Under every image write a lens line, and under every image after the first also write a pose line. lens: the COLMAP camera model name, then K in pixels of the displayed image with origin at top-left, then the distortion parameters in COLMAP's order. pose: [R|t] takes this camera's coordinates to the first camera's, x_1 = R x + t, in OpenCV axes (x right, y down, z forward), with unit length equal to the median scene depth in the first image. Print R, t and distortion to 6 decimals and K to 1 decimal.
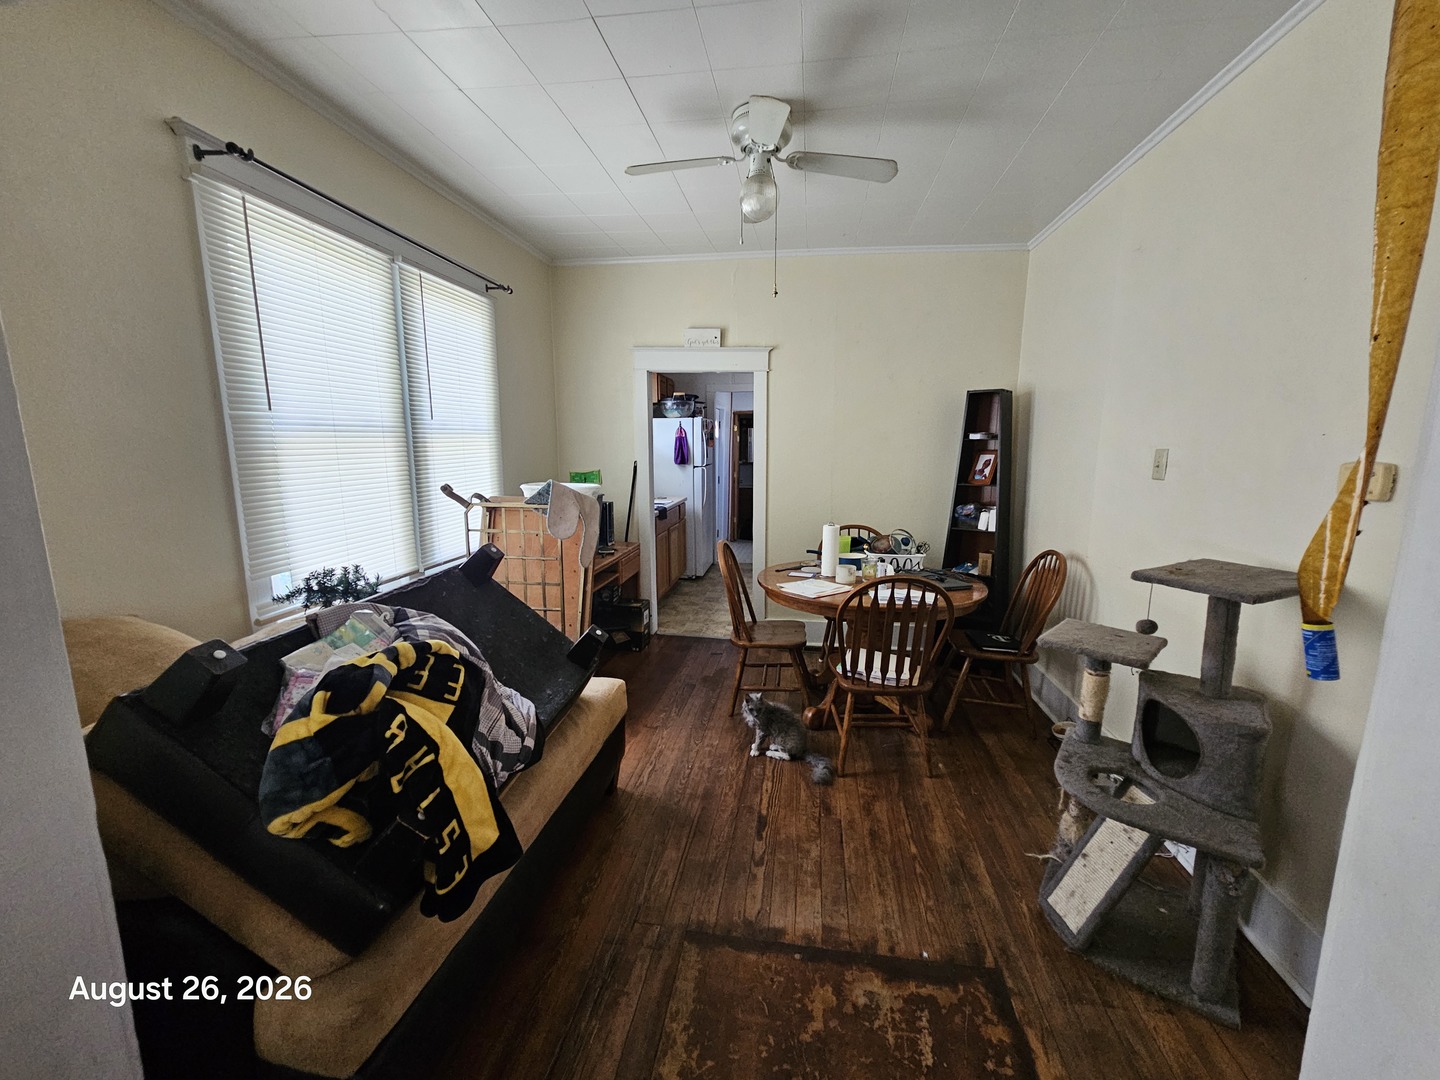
lens RADIAL K [[585.9, 0, 717.8], [0, 585.9, 542.0], [0, 0, 1]] dist [-0.001655, -0.000088]
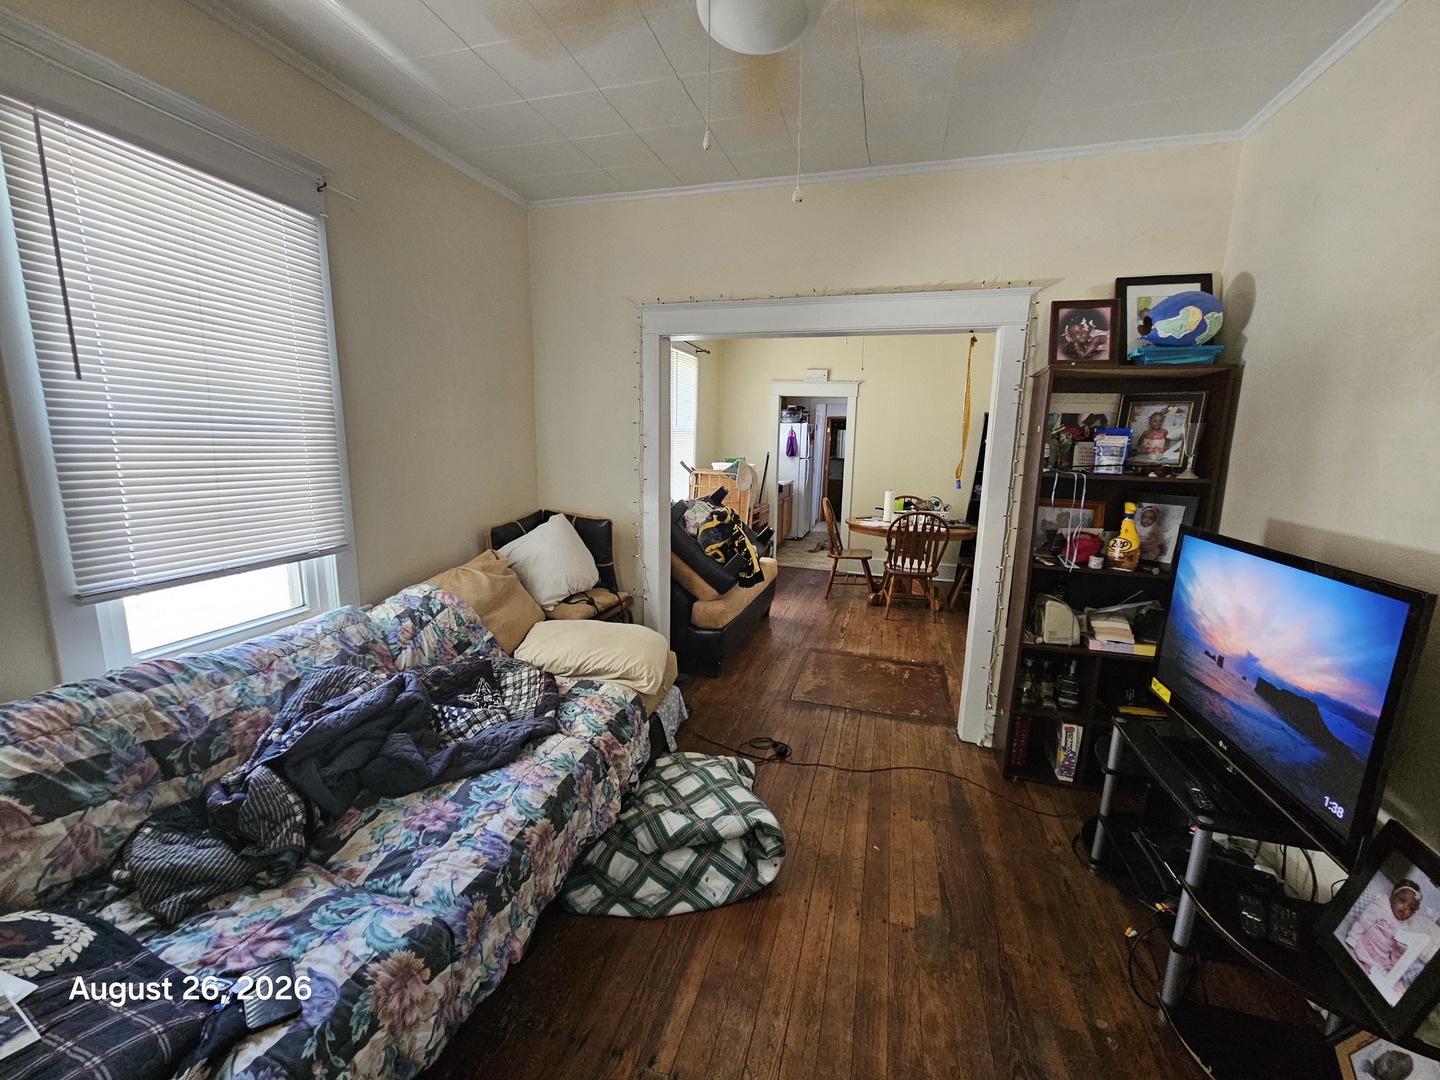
lens RADIAL K [[585.9, 0, 722.0], [0, 585.9, 544.4], [0, 0, 1]] dist [-0.001655, -0.000088]
pose [[0.990597, 0.043932, -0.129566, -0.042394], [-0.042699, 0.999013, 0.012280, 0.081013], [0.129978, -0.006633, 0.991495, -0.494311]]
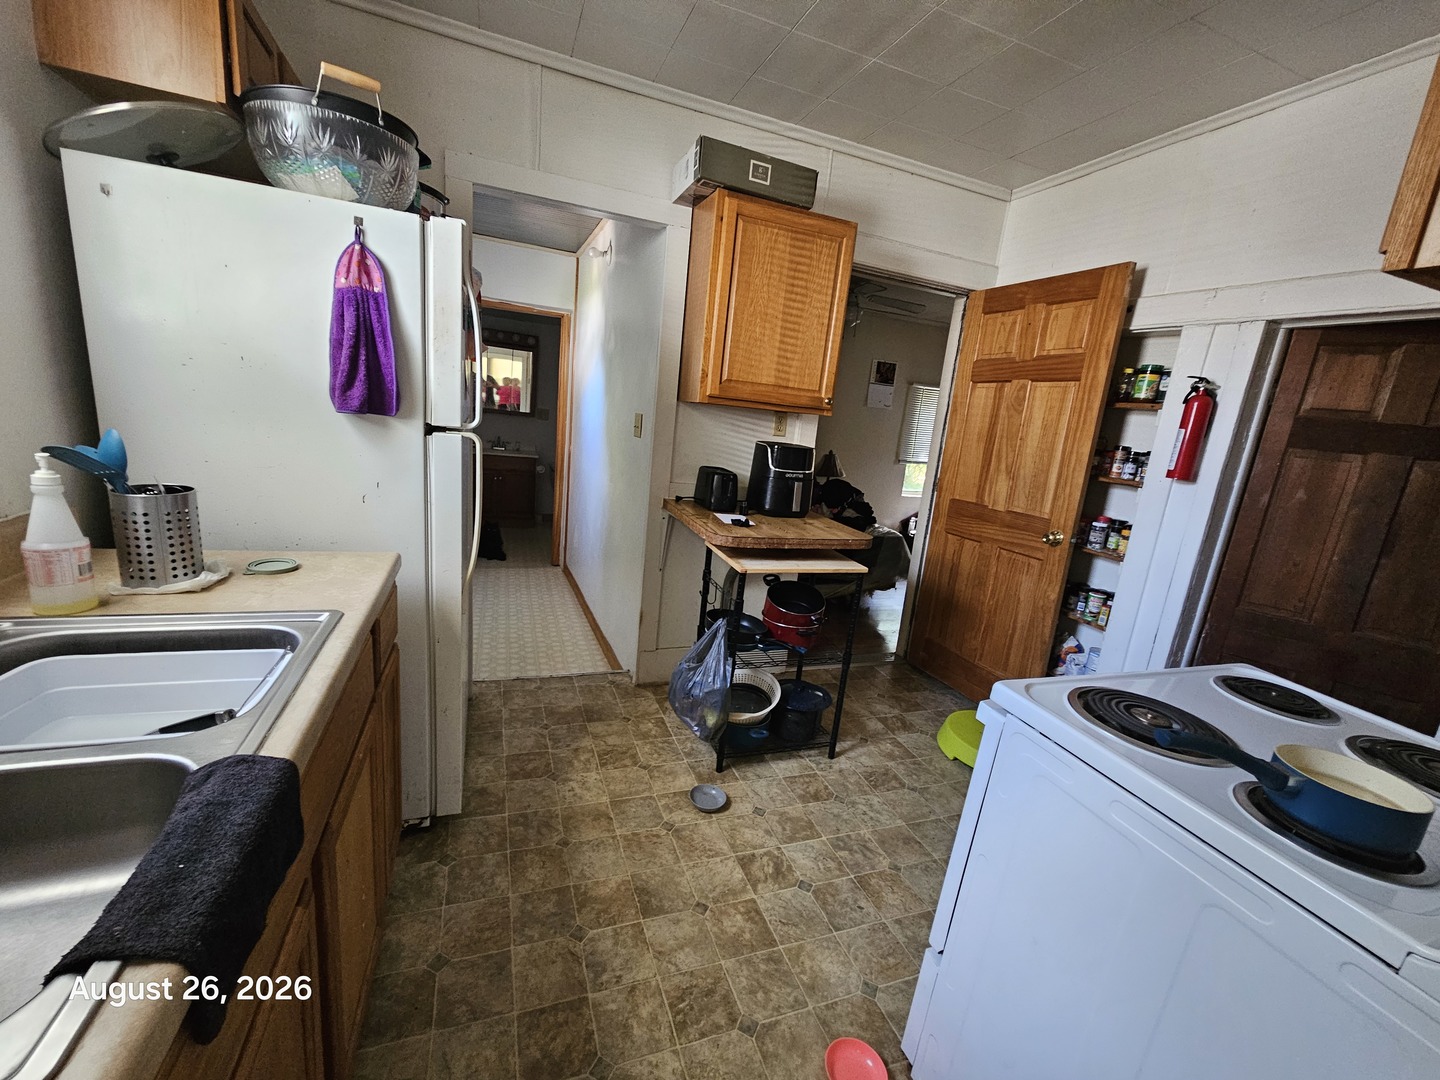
lens RADIAL K [[585.9, 0, 720.2], [0, 585.9, 540.3], [0, 0, 1]] dist [-0.001655, -0.000088]
pose [[0.871620, -0.024108, 0.489589, -0.067109], [-0.017507, 0.996622, 0.080244, -0.125719], [-0.489870, -0.078513, 0.868253, 0.876606]]
